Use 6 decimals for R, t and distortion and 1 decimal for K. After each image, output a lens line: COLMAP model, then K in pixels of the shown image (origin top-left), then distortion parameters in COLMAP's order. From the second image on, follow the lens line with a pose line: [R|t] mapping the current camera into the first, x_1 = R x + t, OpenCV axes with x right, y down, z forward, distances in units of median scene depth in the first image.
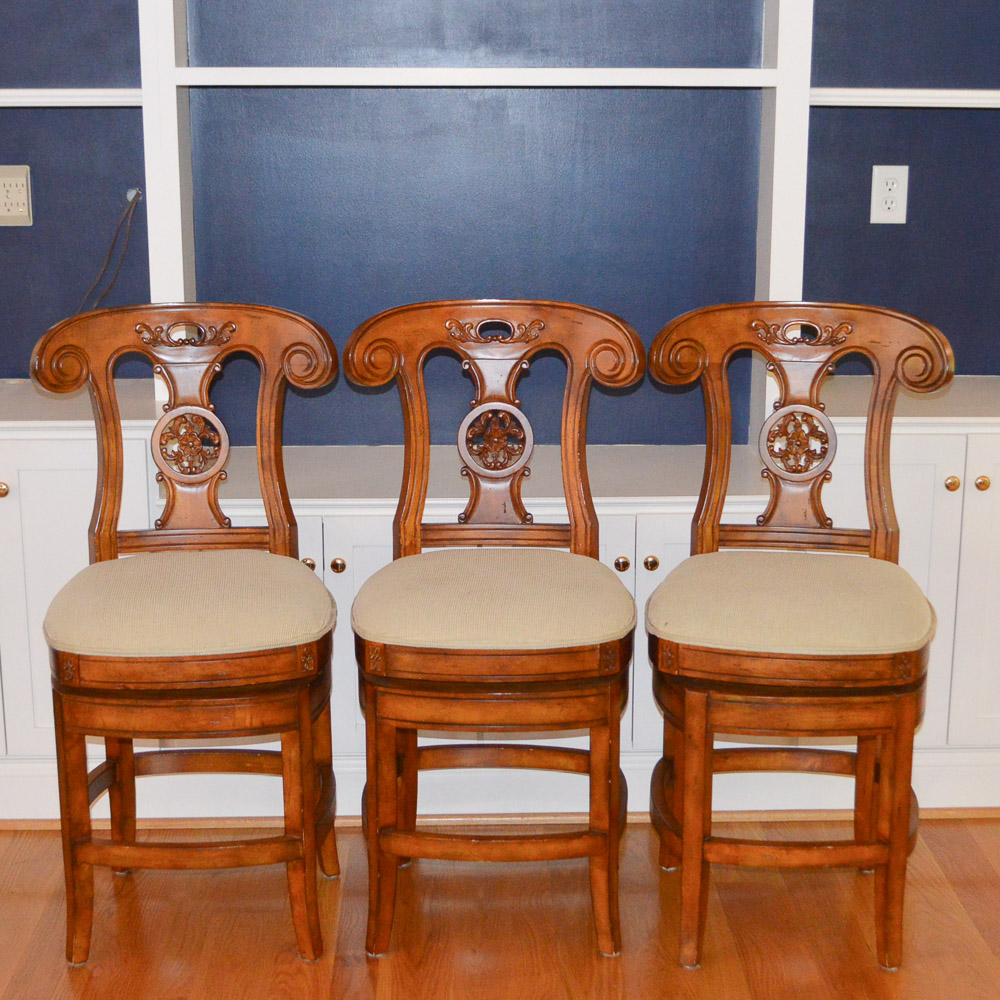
lens RADIAL K [[1843.3, 0, 500.0], [0, 1843.3, 500.0], [0, 0, 1]] dist [-0.067915, -0.145298]
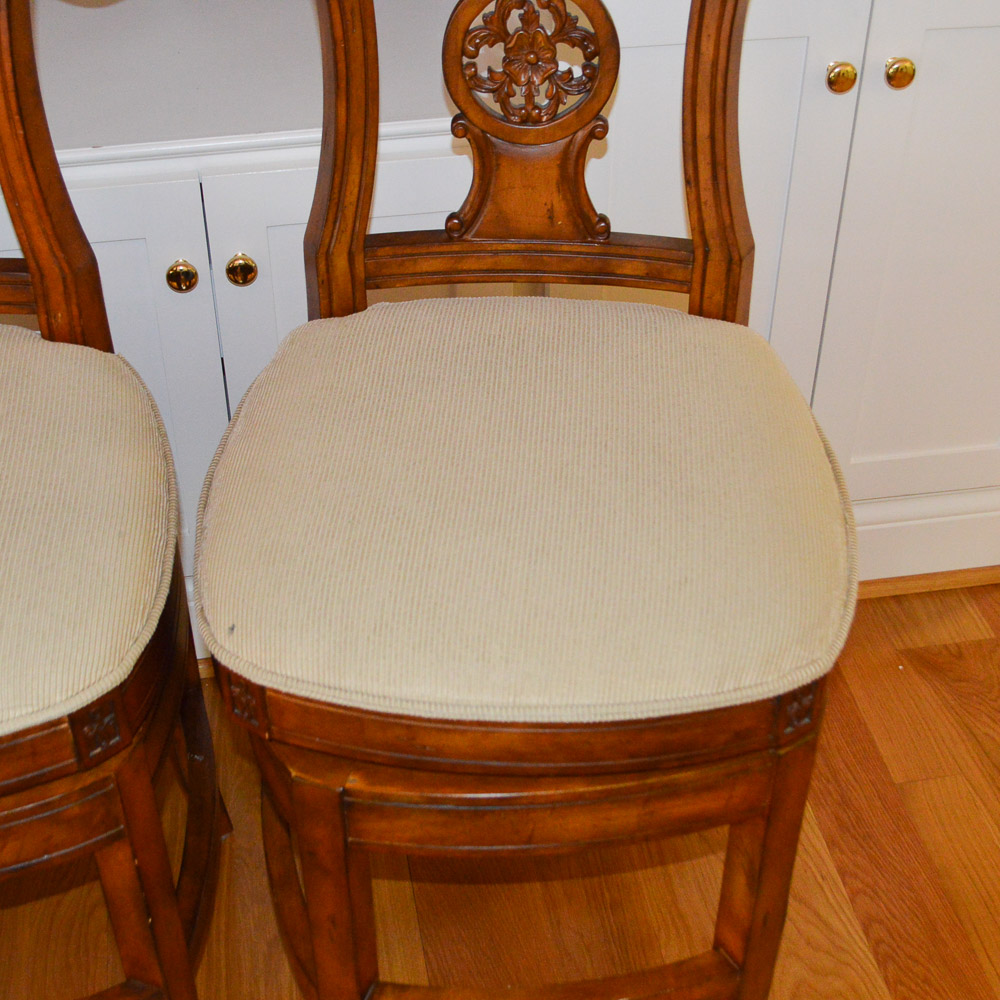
lens RADIAL K [[1608.8, 0, 500.0], [0, 1608.8, 500.0], [0, 0, 1]] dist [-0.041124, -0.099357]
pose [[0.988100, -0.094134, 0.121643, 0.099227], [0.032347, 0.900341, 0.433982, -0.102761], [-0.150373, -0.424882, 0.892672, 0.621513]]
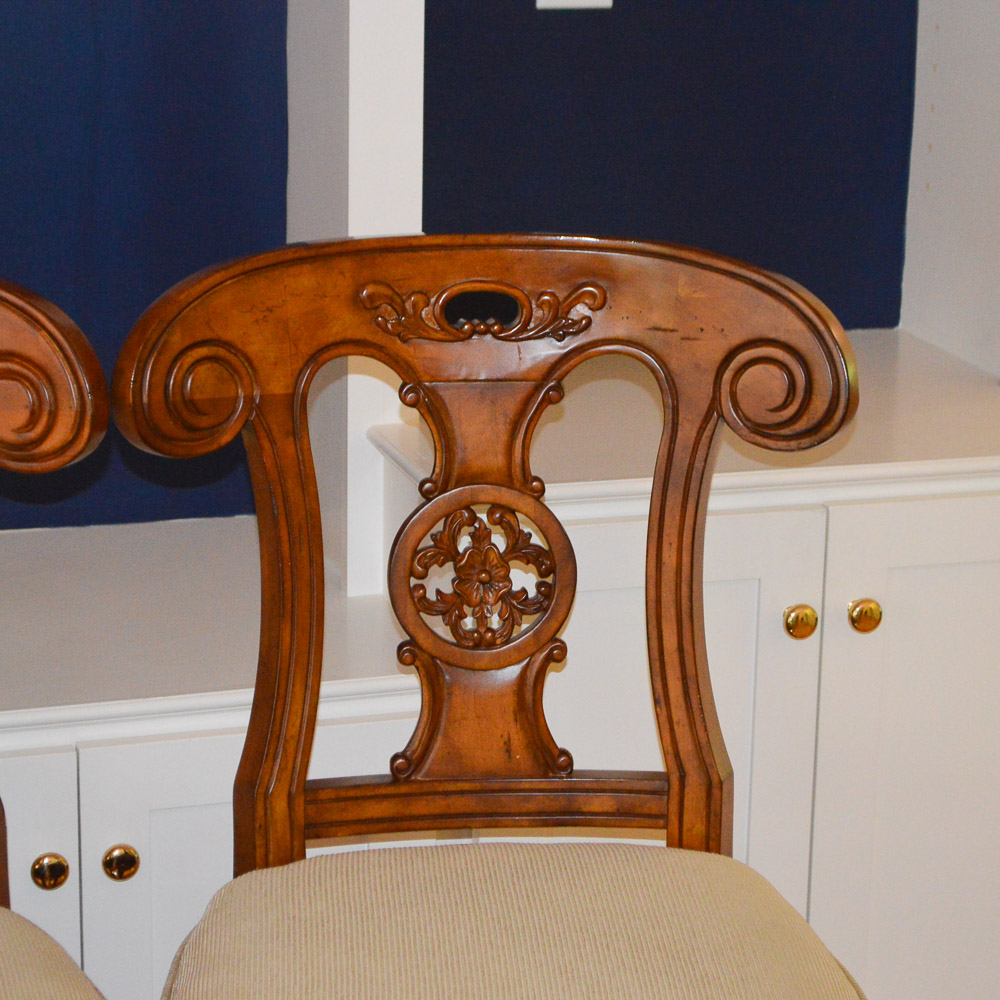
lens RADIAL K [[2989.5, 0, 500.0], [0, 2989.5, 500.0], [0, 0, 1]] dist [0.064803, 0.711201]
pose [[0.958870, -0.061218, 0.277165, -0.019033], [0.049032, 0.997510, 0.050693, -0.082537], [-0.279578, -0.035018, 0.959484, 0.360445]]
